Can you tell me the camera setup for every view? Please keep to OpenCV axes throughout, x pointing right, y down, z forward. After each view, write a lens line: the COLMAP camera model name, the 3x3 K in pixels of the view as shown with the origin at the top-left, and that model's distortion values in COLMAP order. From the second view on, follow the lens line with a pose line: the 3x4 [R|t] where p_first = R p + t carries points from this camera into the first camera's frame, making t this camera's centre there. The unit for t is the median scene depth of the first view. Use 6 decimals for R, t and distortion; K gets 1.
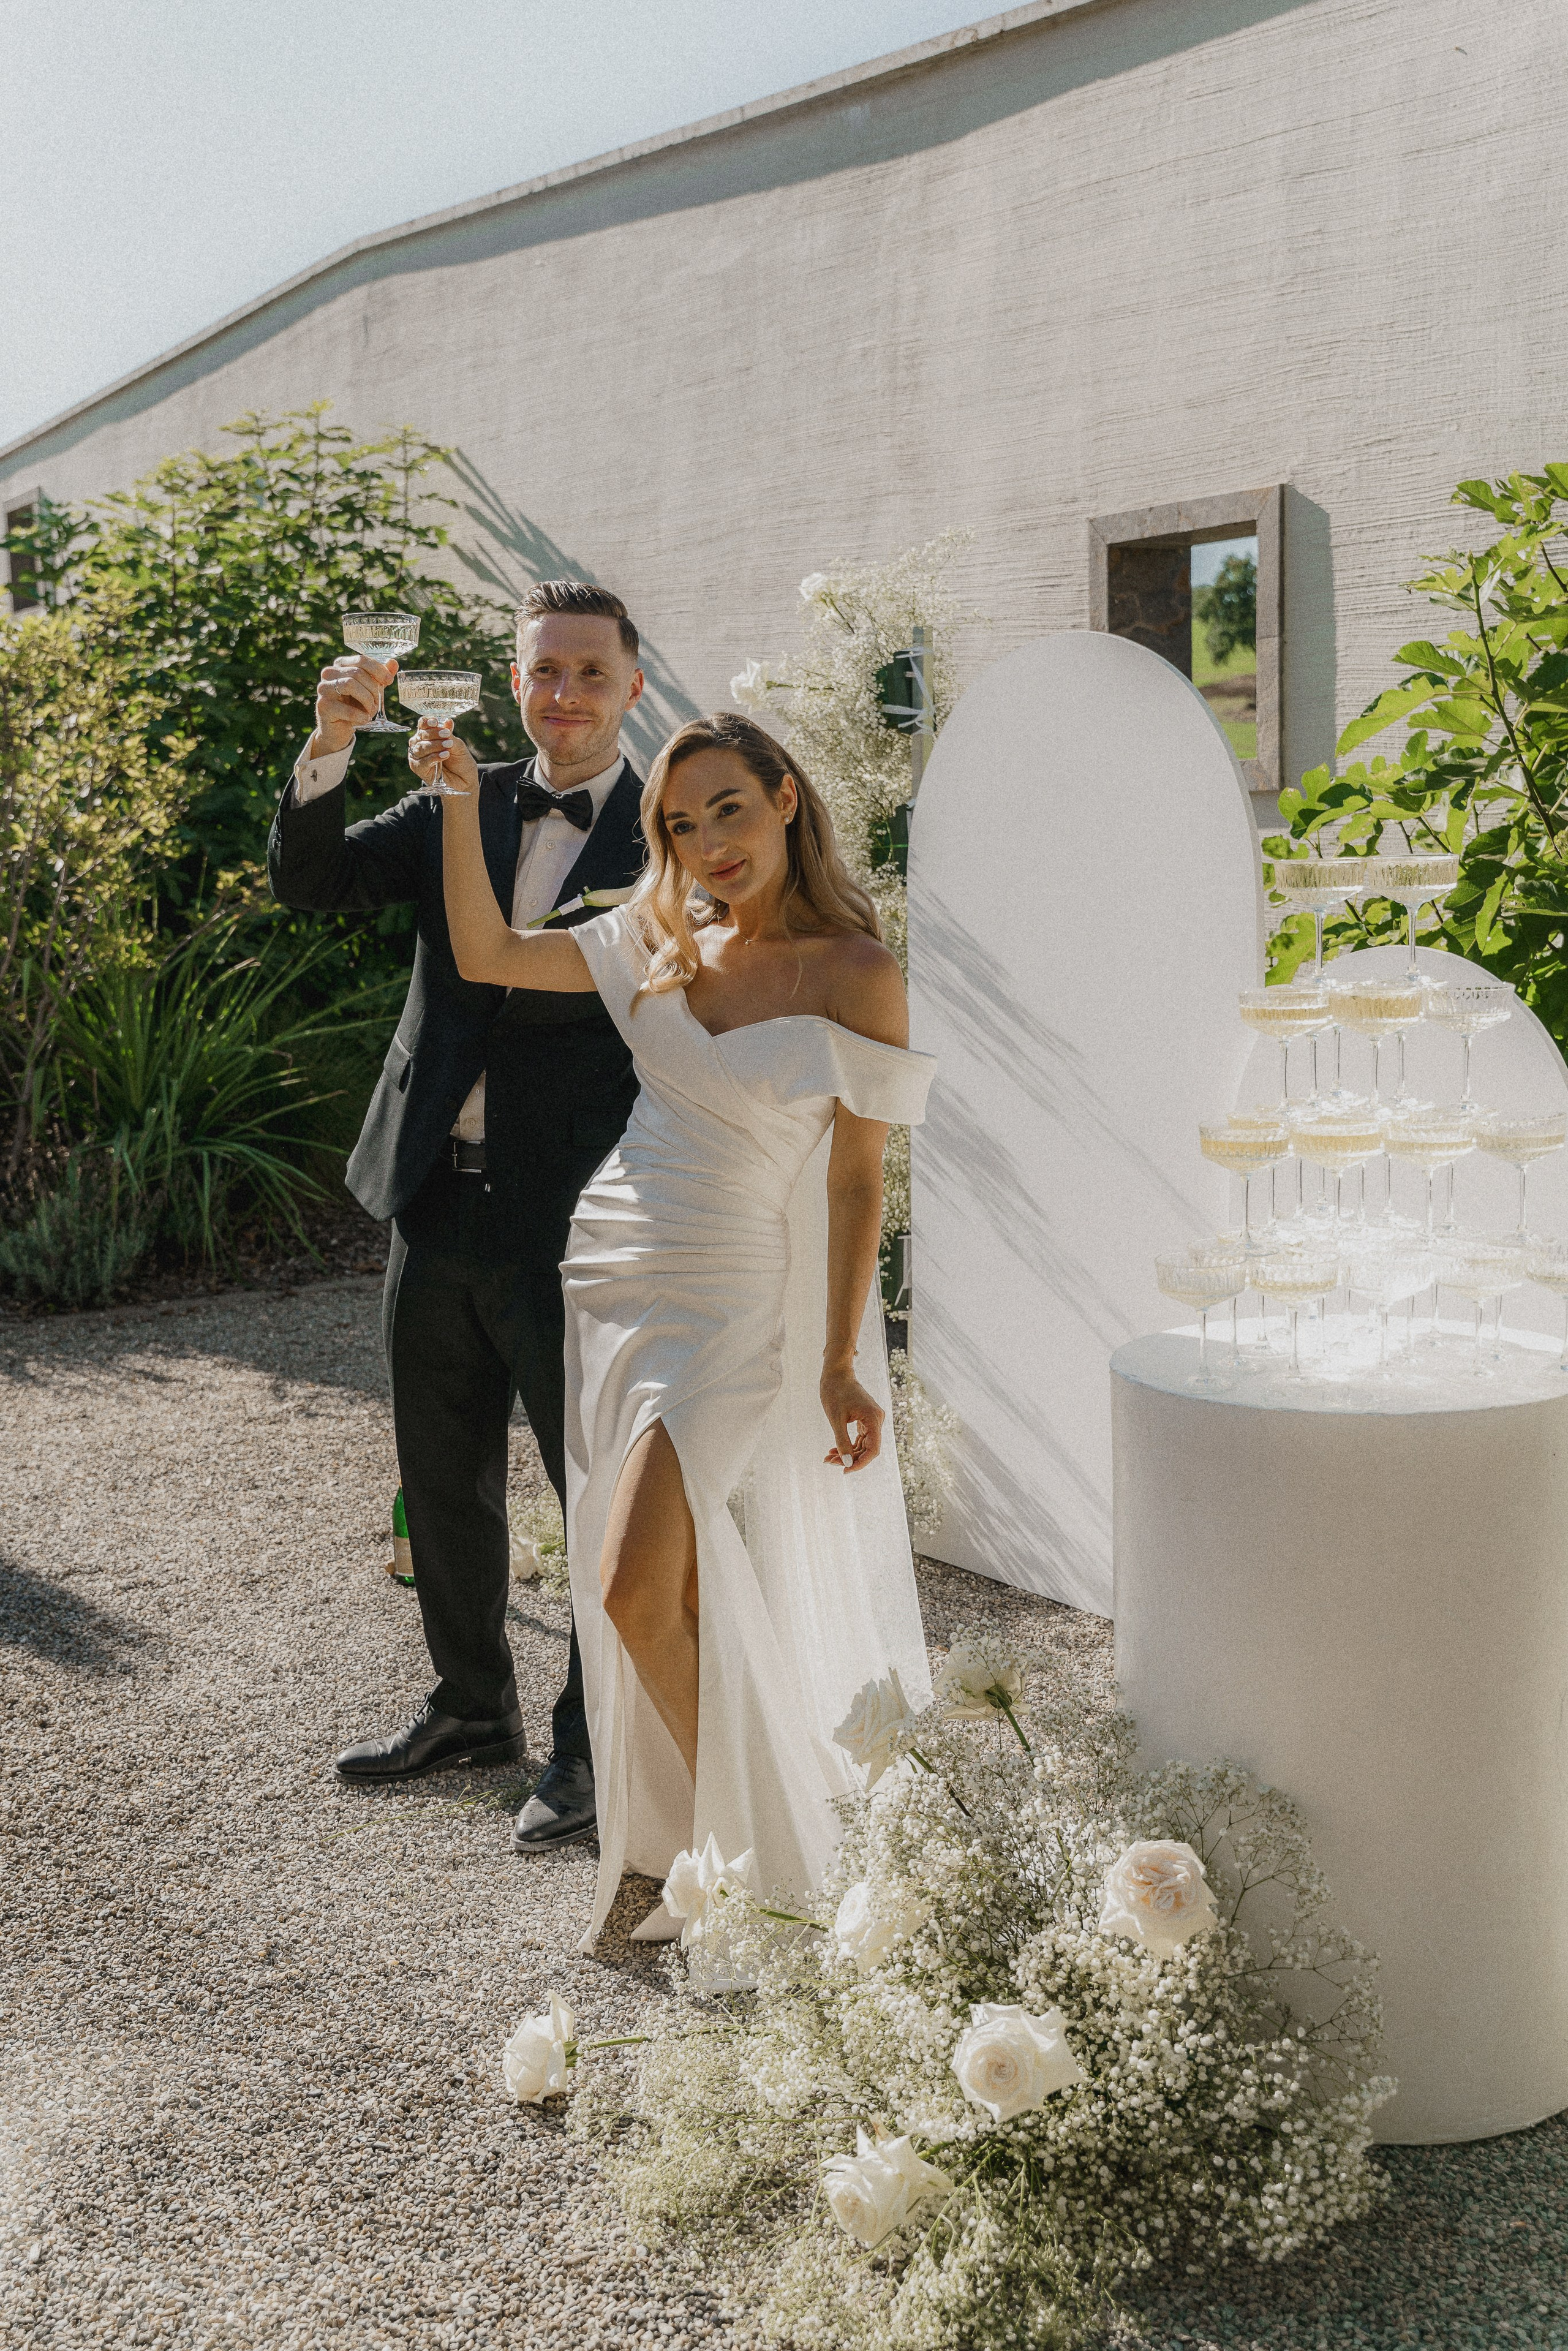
lens RADIAL K [[2496.5, 0, 774.7], [0, 2496.5, 1146.4], [0, 0, 1]] dist [-0.003157, 0.000000]
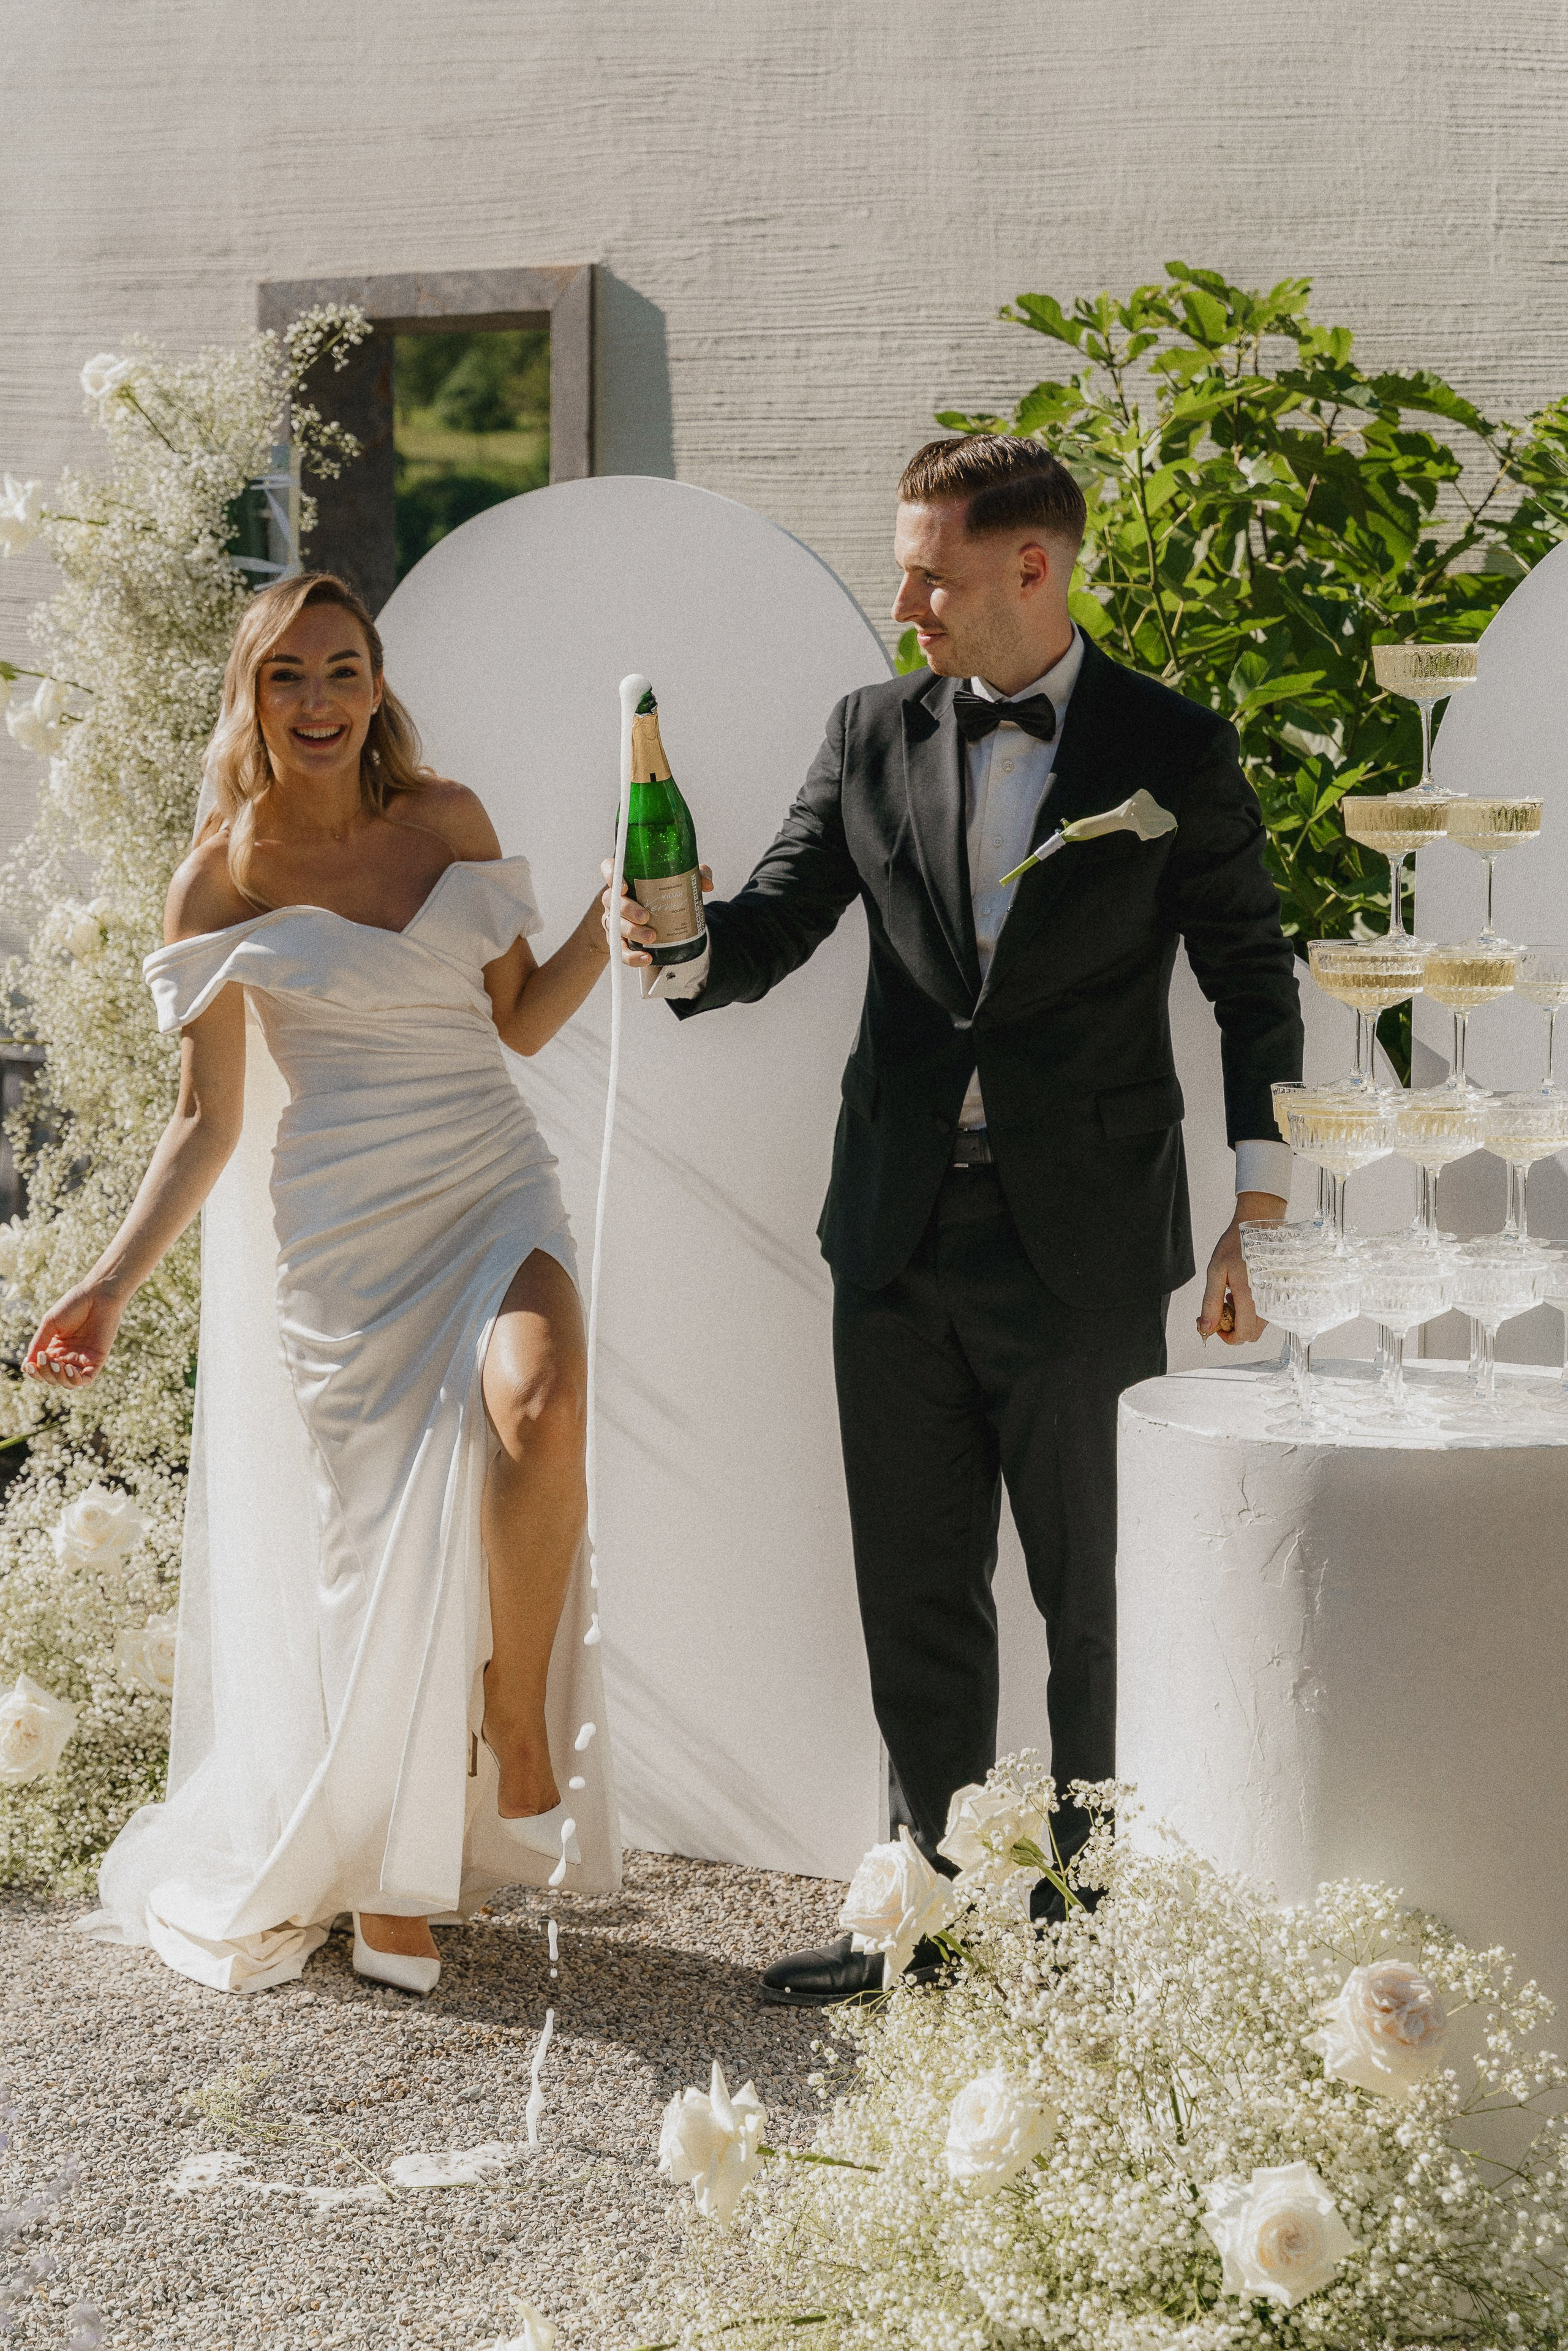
lens RADIAL K [[4160.4, 0, 932.7], [0, 4160.4, 1058.9], [0, 0, 1]] dist [0.054321, 0.000000]
pose [[0.892988, -0.001371, 0.450079, -0.242639], [0.025114, 0.998589, -0.046785, 0.015098], [-0.449380, 0.053081, 0.891762, -0.077521]]
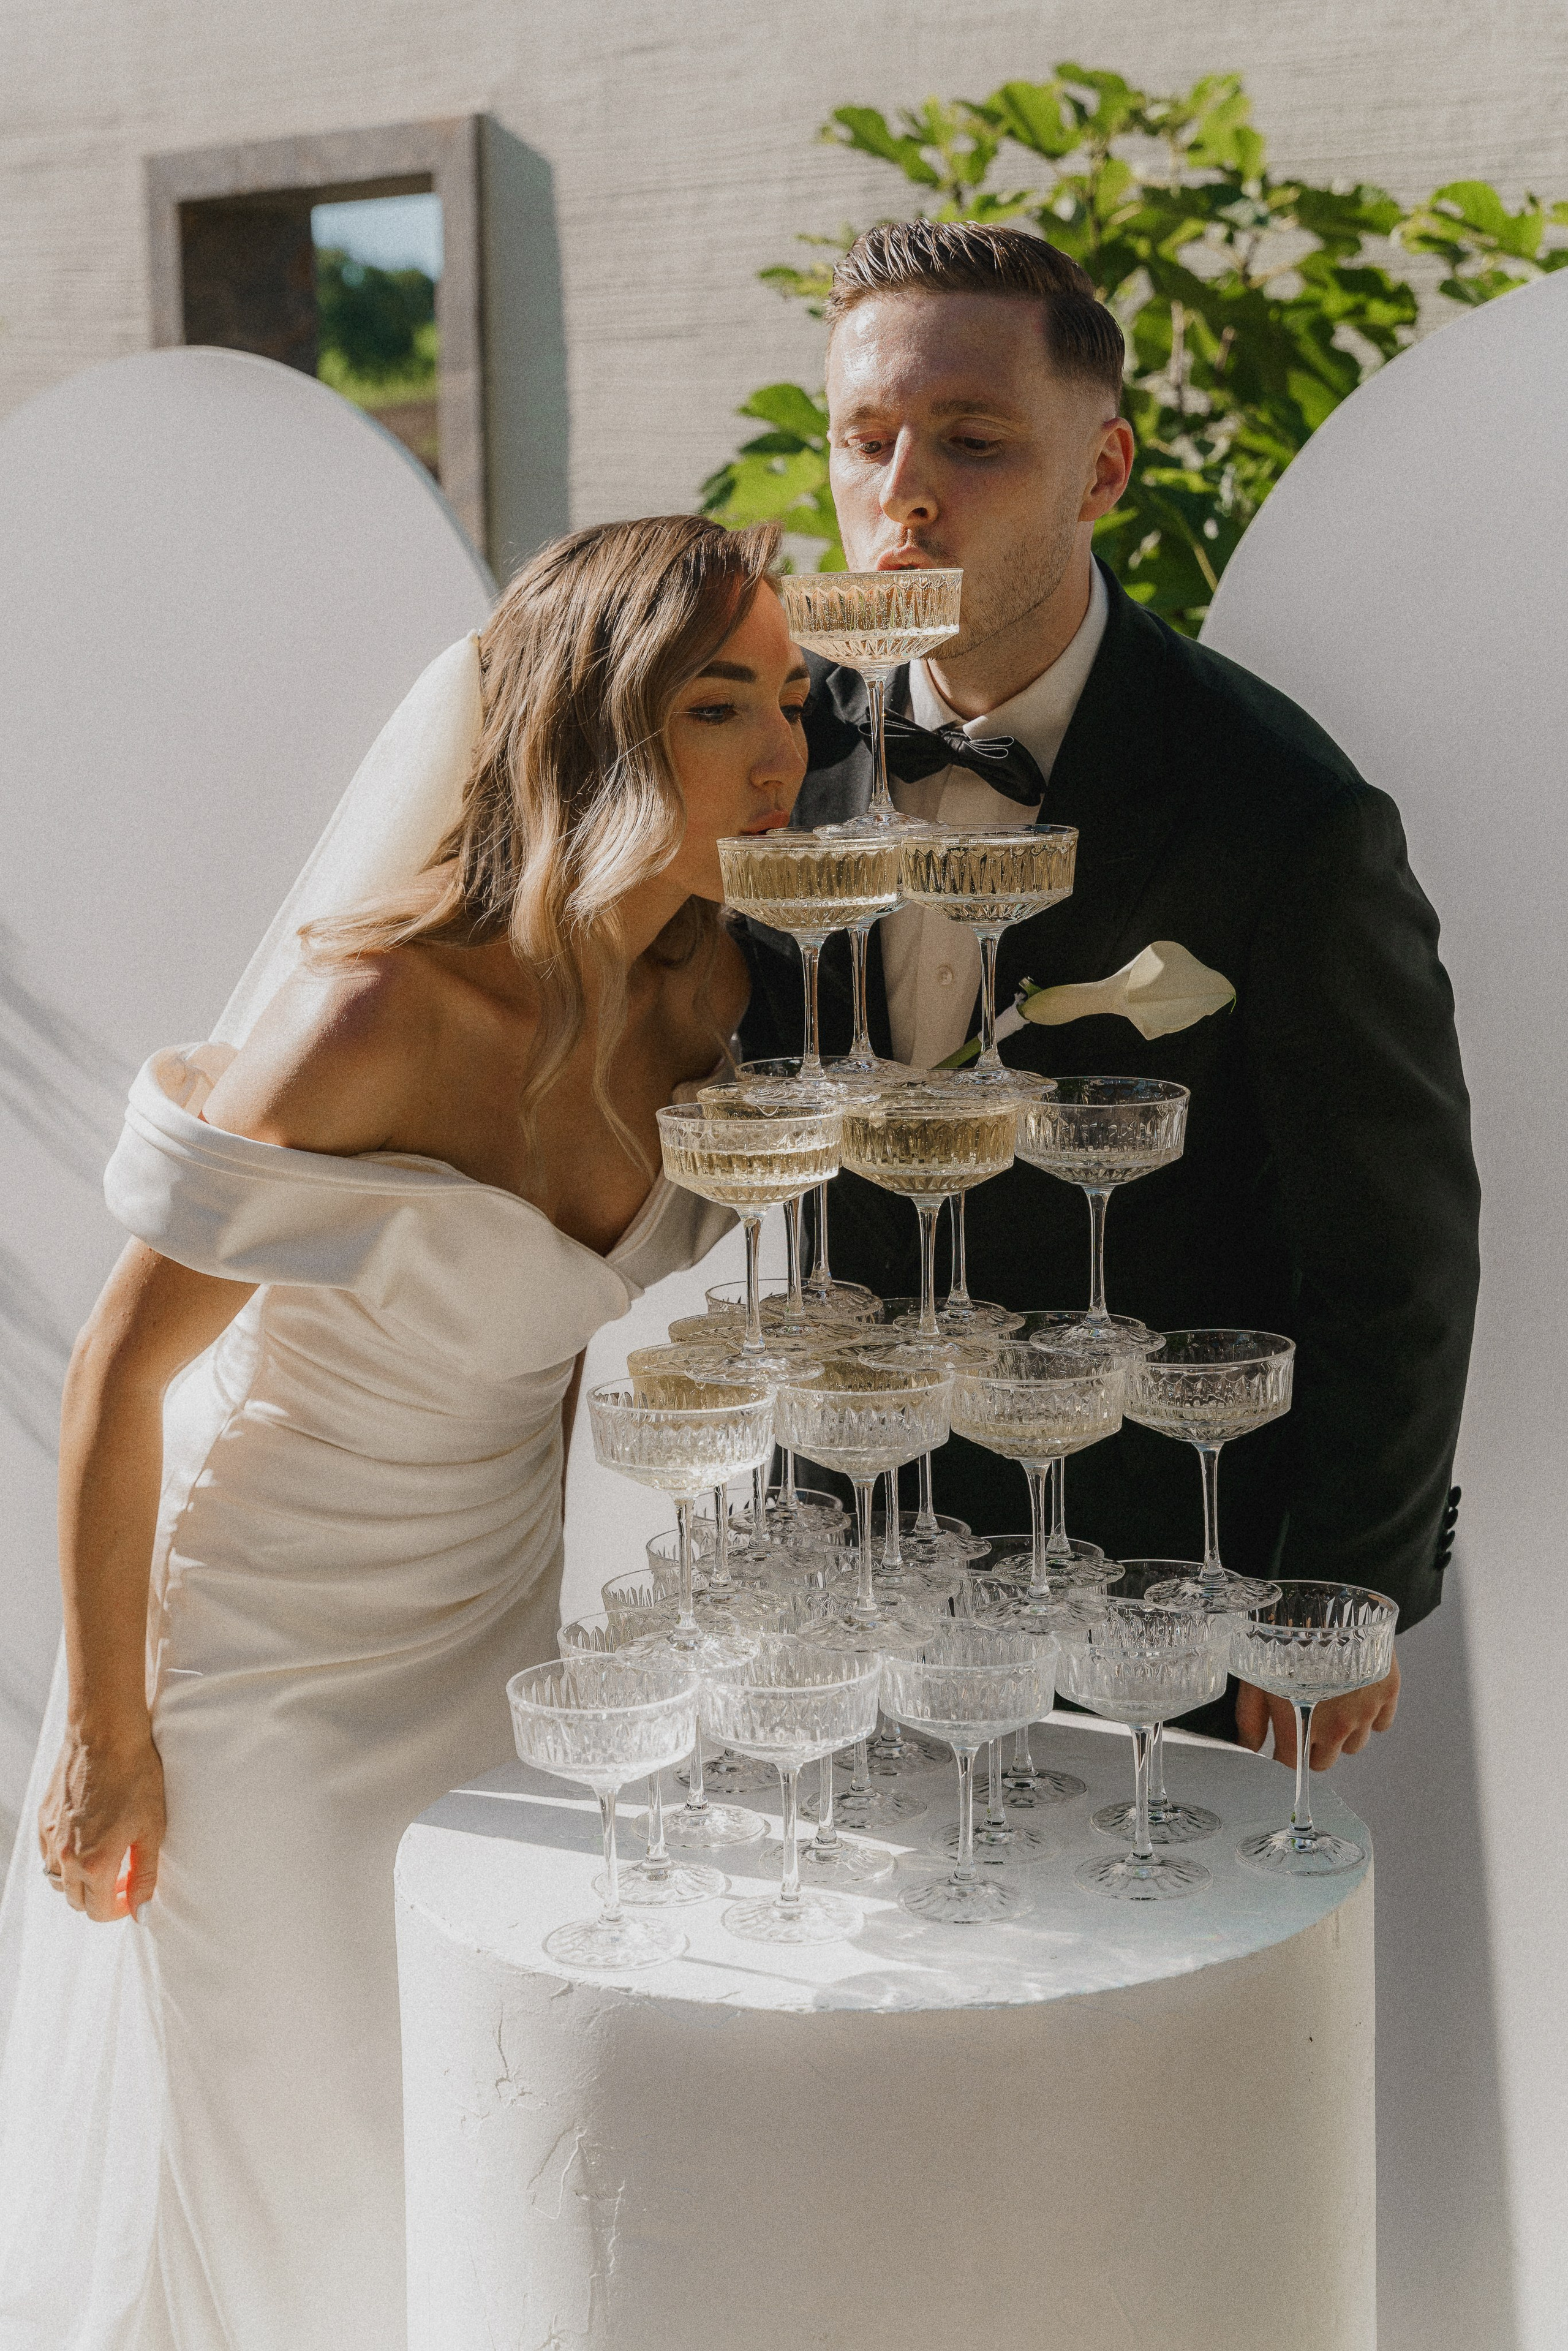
lens RADIAL K [[3699.1, 0, 822.0], [0, 3699.1, 1078.3], [0, 0, 1]] dist [0.071596, 0.000000]
pose [[0.949254, -0.029118, 0.313158, -0.003870], [0.031779, 0.999489, -0.003395, -0.028915], [-0.312900, 0.013175, 0.949695, 0.133290]]
